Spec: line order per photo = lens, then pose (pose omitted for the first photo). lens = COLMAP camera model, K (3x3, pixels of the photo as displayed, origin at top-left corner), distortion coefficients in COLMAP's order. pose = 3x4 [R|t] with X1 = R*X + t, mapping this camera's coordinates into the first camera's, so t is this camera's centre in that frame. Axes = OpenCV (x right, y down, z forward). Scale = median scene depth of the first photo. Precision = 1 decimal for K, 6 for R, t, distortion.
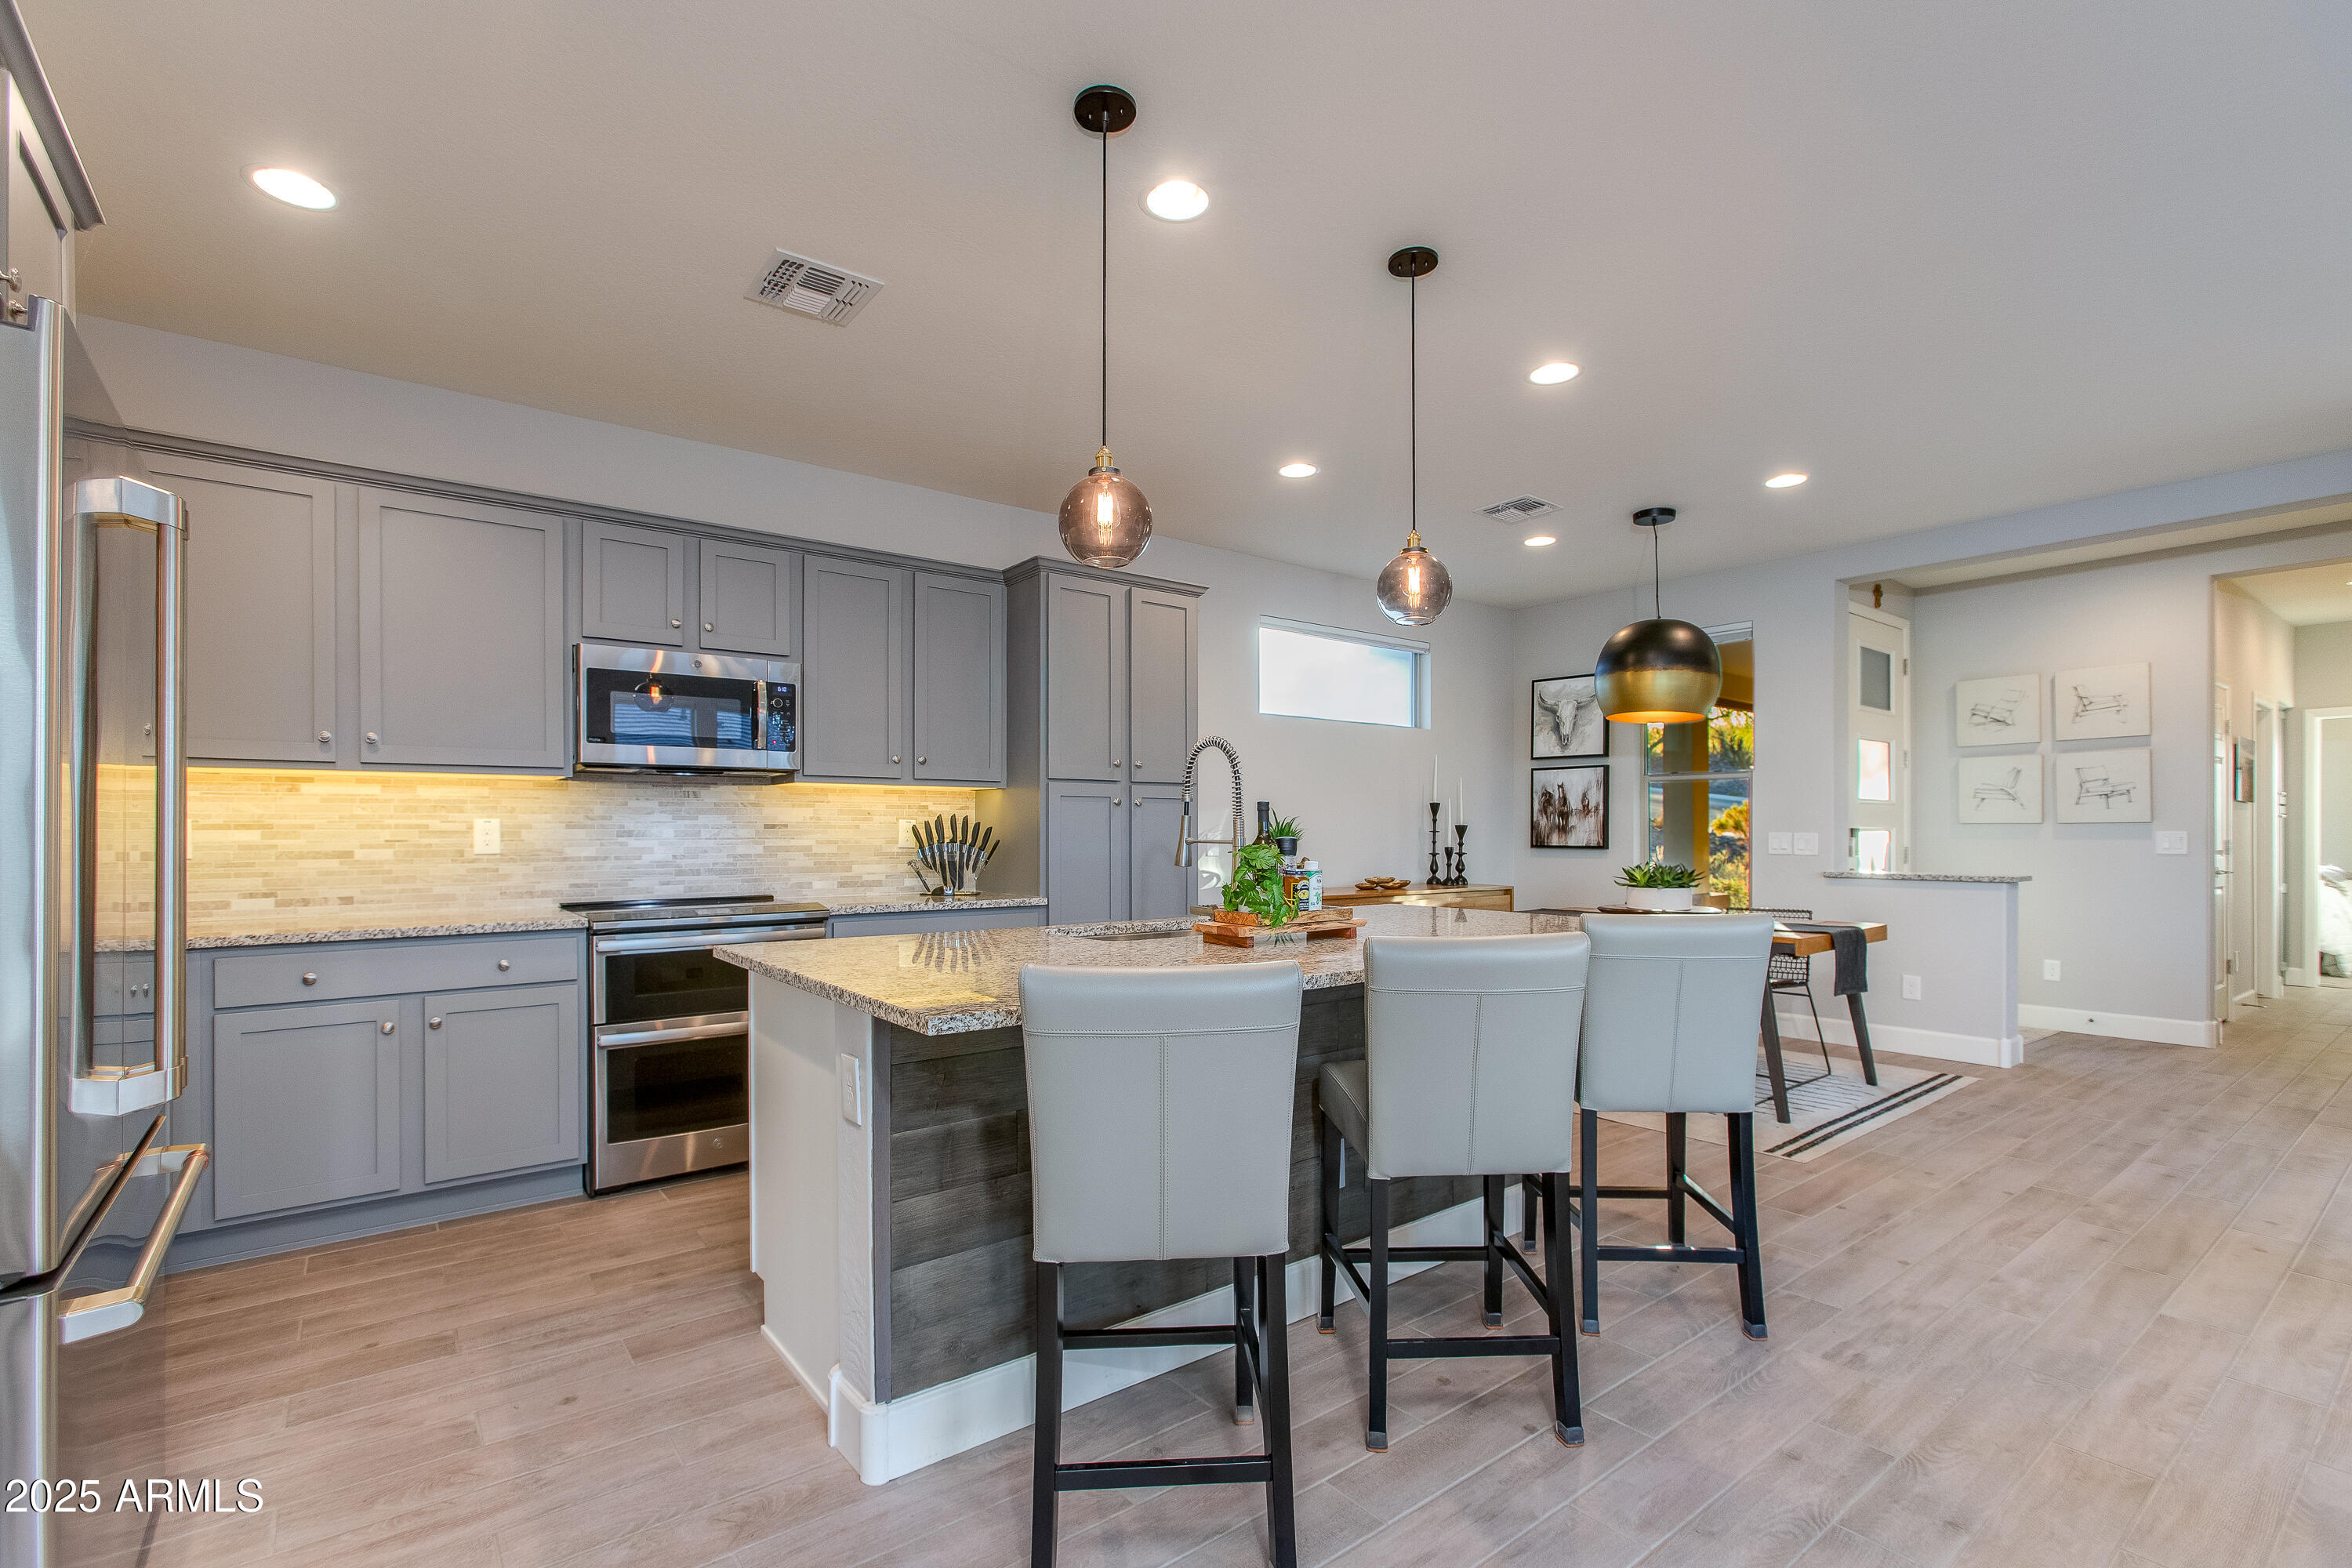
lens RADIAL K [[1060.0, 0, 1178.1], [0, 1060.0, 828.8], [0, 0, 1]] dist [-0.003539, 0.002848]
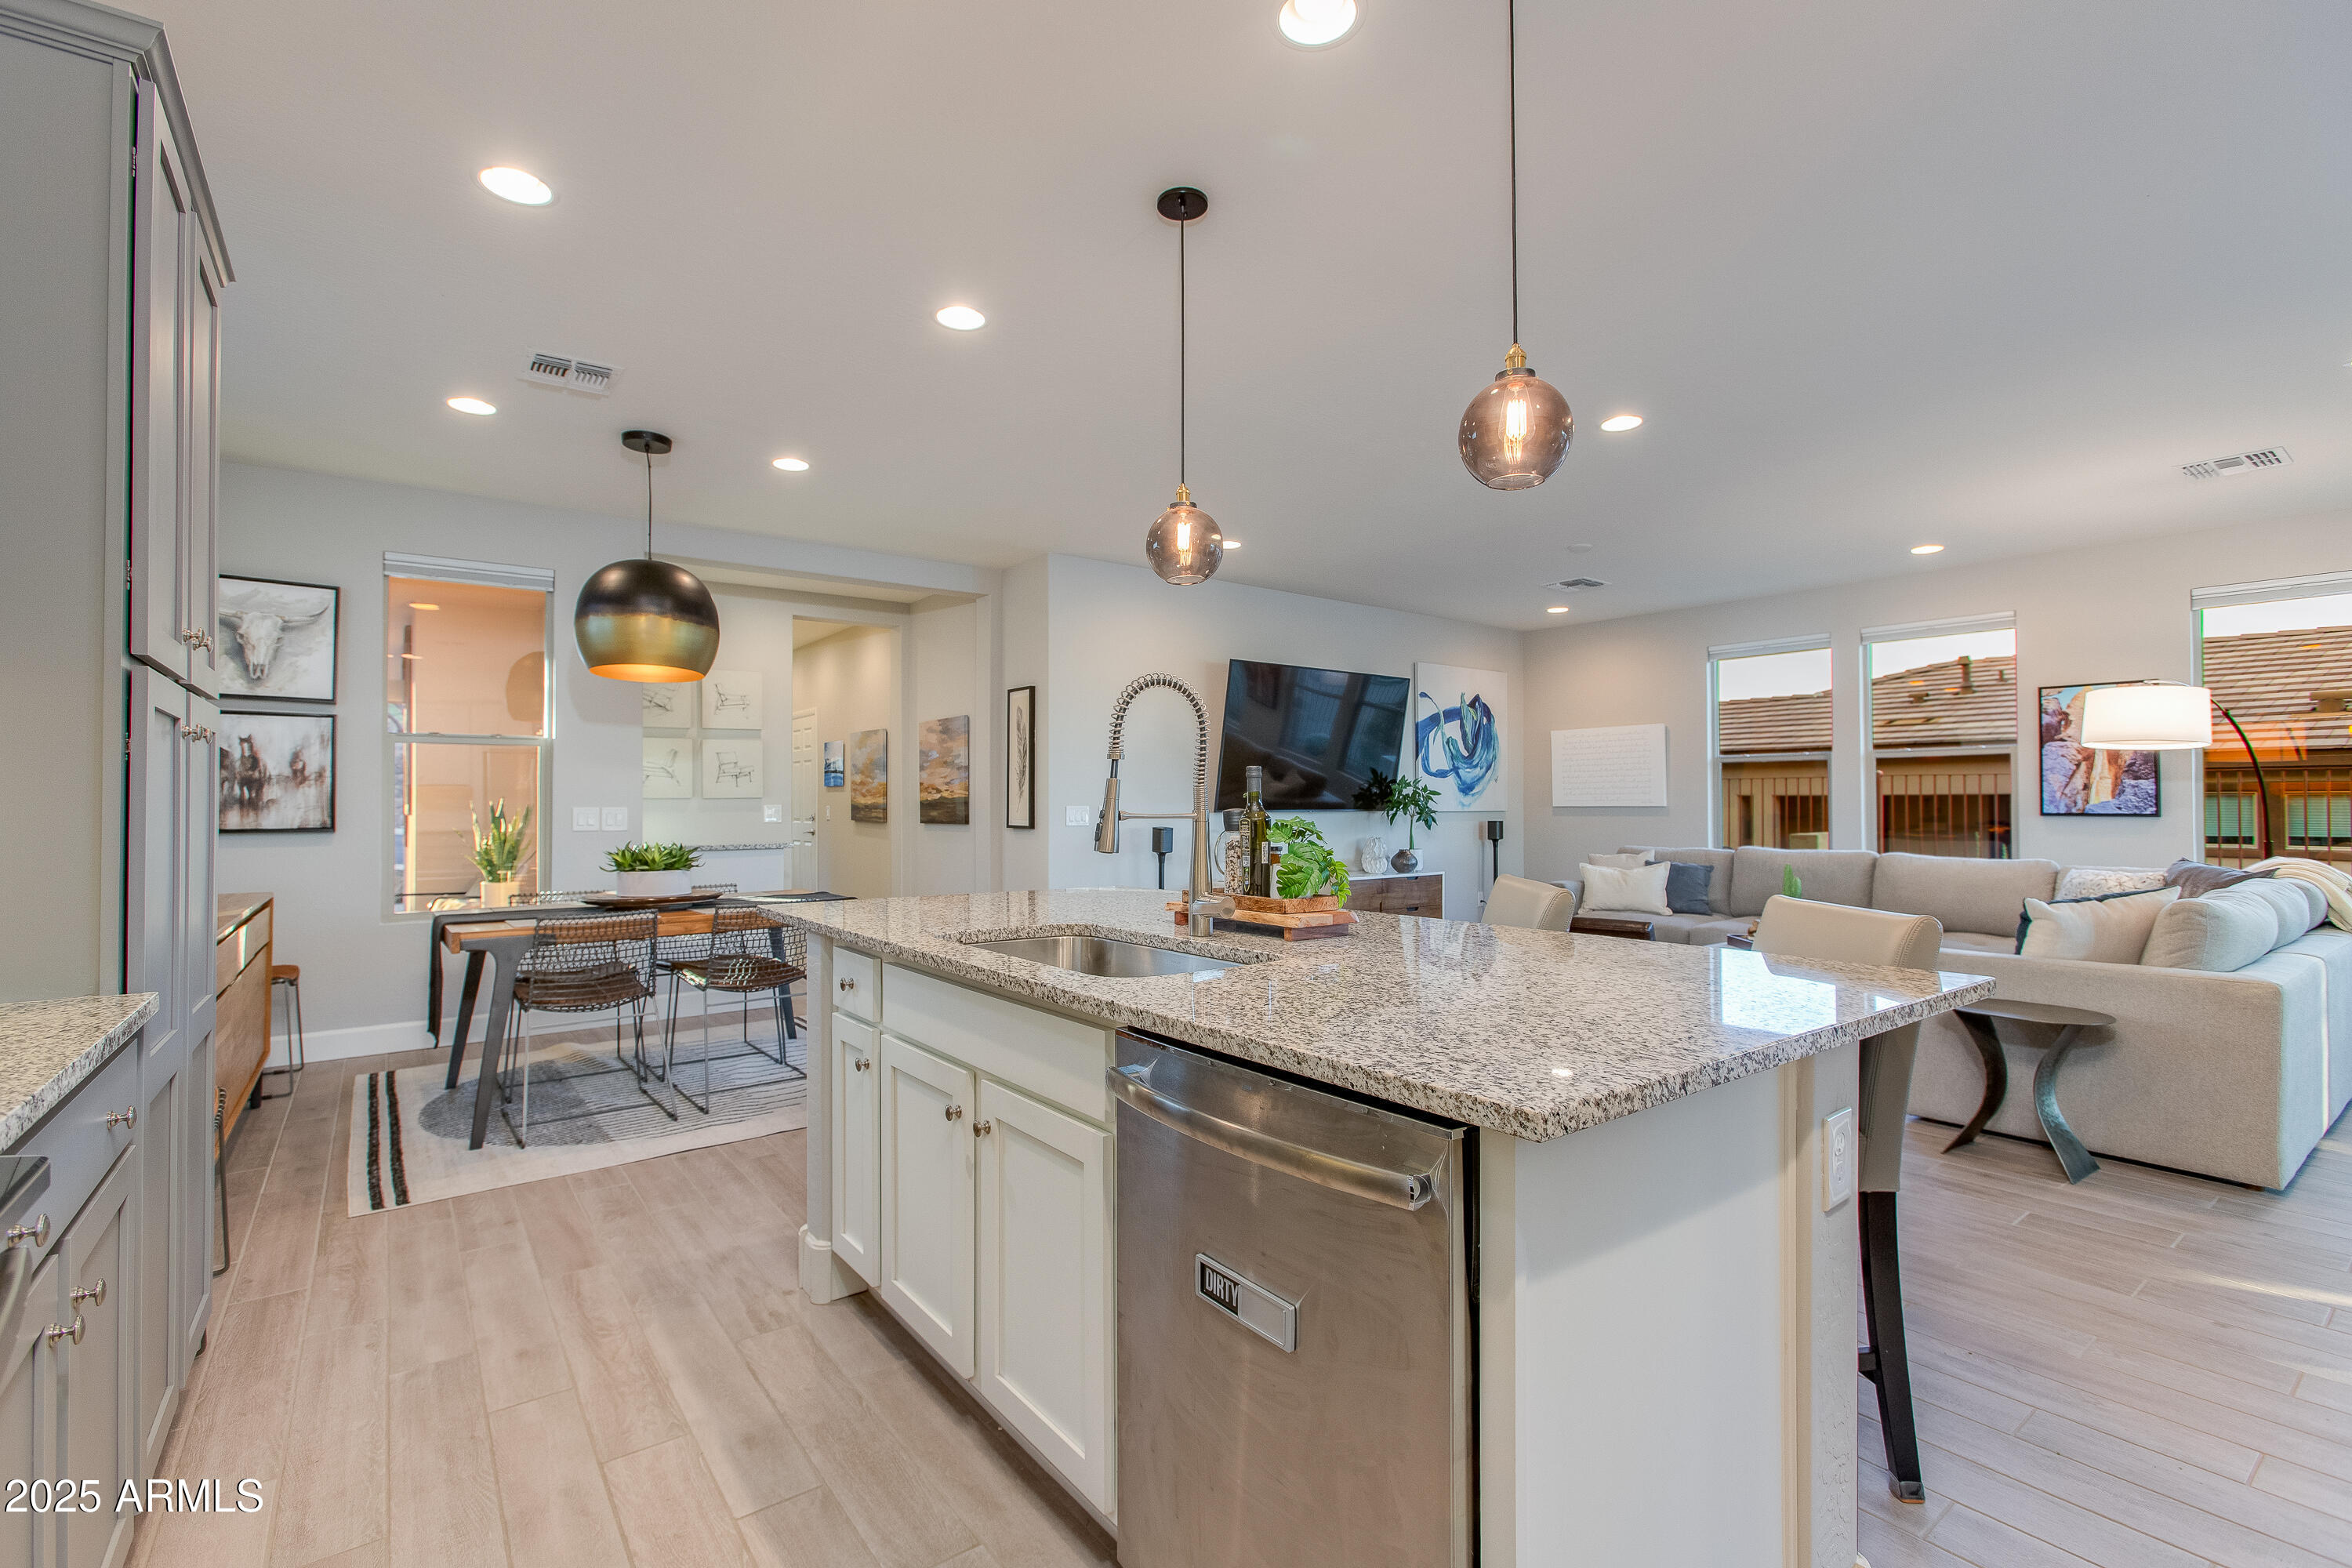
lens RADIAL K [[1060.0, 0, 1175.3], [0, 1060.0, 784.6], [0, 0, 1]] dist [-0.003539, 0.002848]
pose [[0.016741, 0.016738, 0.999720, -0.415890], [0.003337, 0.999853, -0.016796, 0.001505], [-0.999854, 0.003617, 0.016683, 0.568078]]
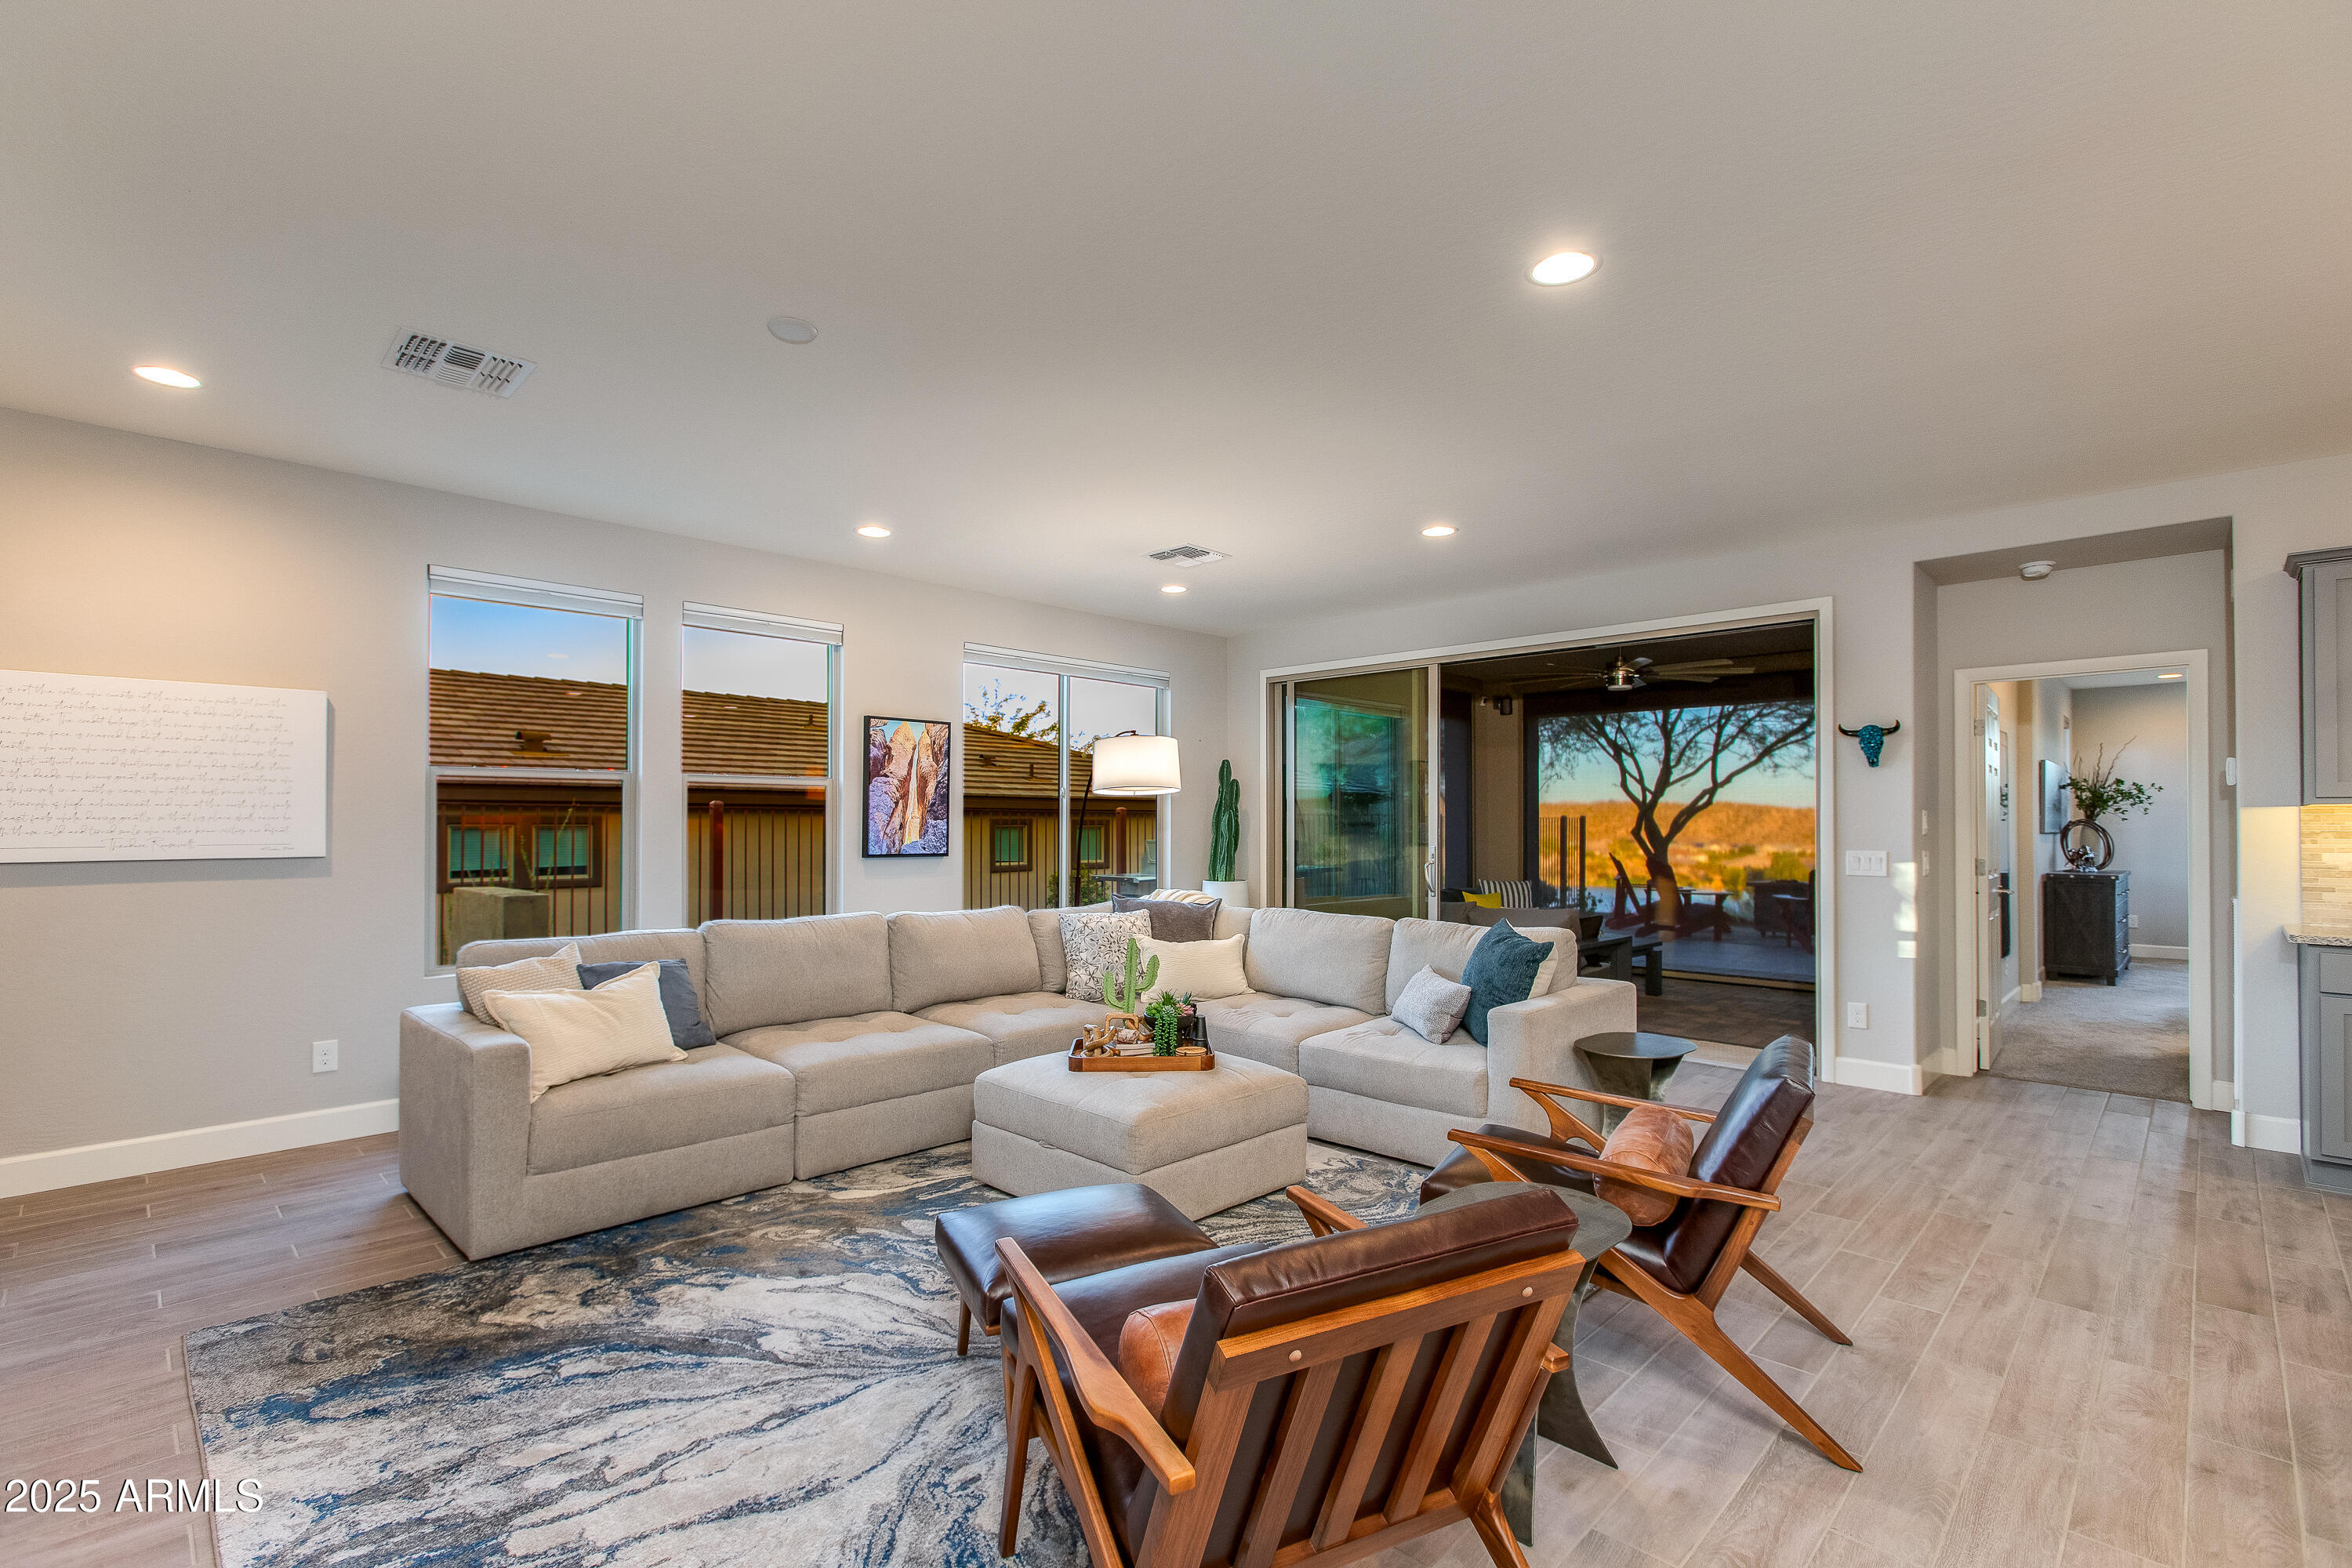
lens RADIAL K [[1060.0, 0, 1151.5], [0, 1060.0, 805.0], [0, 0, 1]] dist [-0.003539, 0.002848]
pose [[-0.992481, -0.004123, -0.122333, 0.735494], [-0.001997, 0.999845, -0.017493, -0.017285], [0.122386, -0.017117, -0.992335, 0.736273]]
